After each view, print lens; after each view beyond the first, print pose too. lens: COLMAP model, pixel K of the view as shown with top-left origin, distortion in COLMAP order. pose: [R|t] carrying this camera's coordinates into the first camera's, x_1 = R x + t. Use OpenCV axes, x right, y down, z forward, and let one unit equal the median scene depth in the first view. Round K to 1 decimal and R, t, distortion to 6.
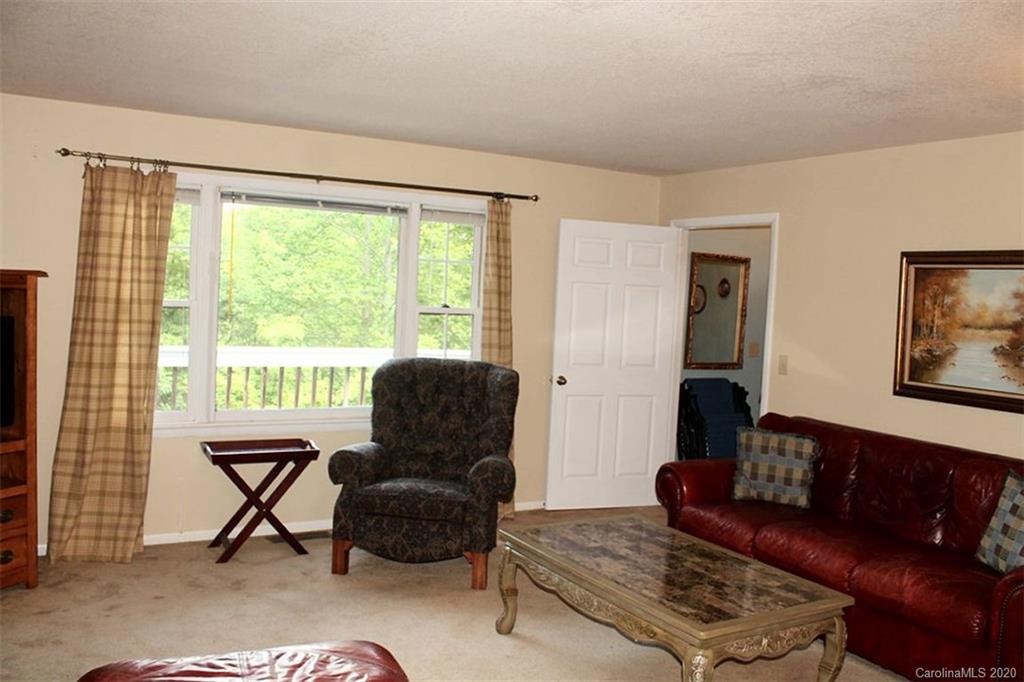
lens RADIAL K [[882.0, 0, 517.5], [0, 882.0, 343.0], [0, 0, 1]] dist [-0.154883, 0.127328]
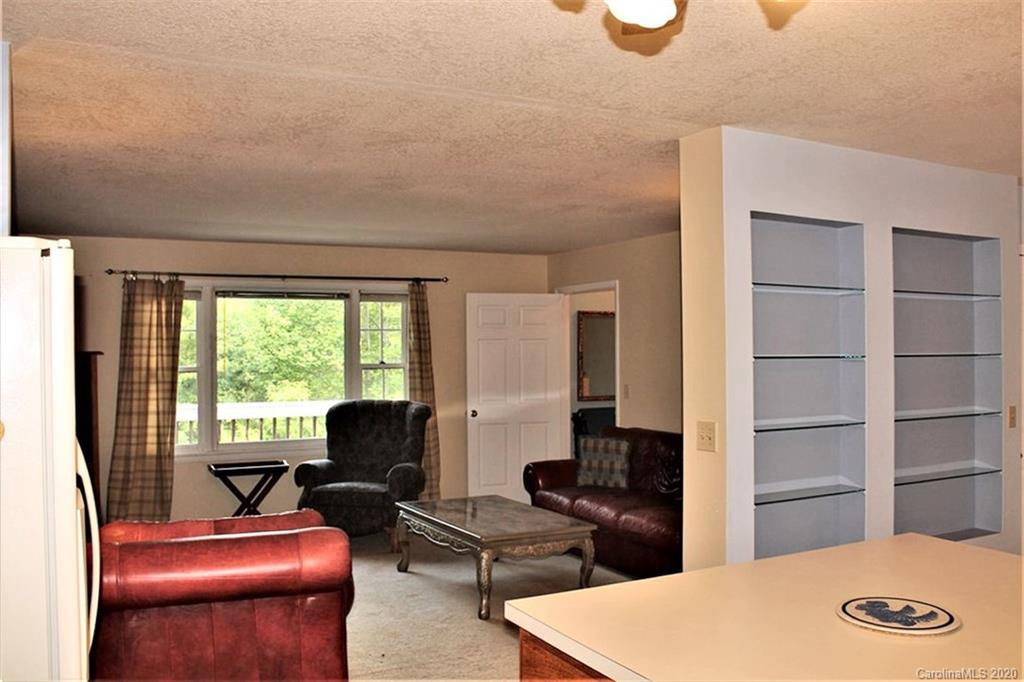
lens RADIAL K [[882.0, 0, 505.1], [0, 882.0, 341.7], [0, 0, 1]] dist [-0.154883, 0.127328]
pose [[0.997910, -0.055571, -0.032969, 0.192865], [0.053238, 0.996273, -0.067864, 0.035922], [0.036617, 0.065967, 0.997150, -0.446890]]
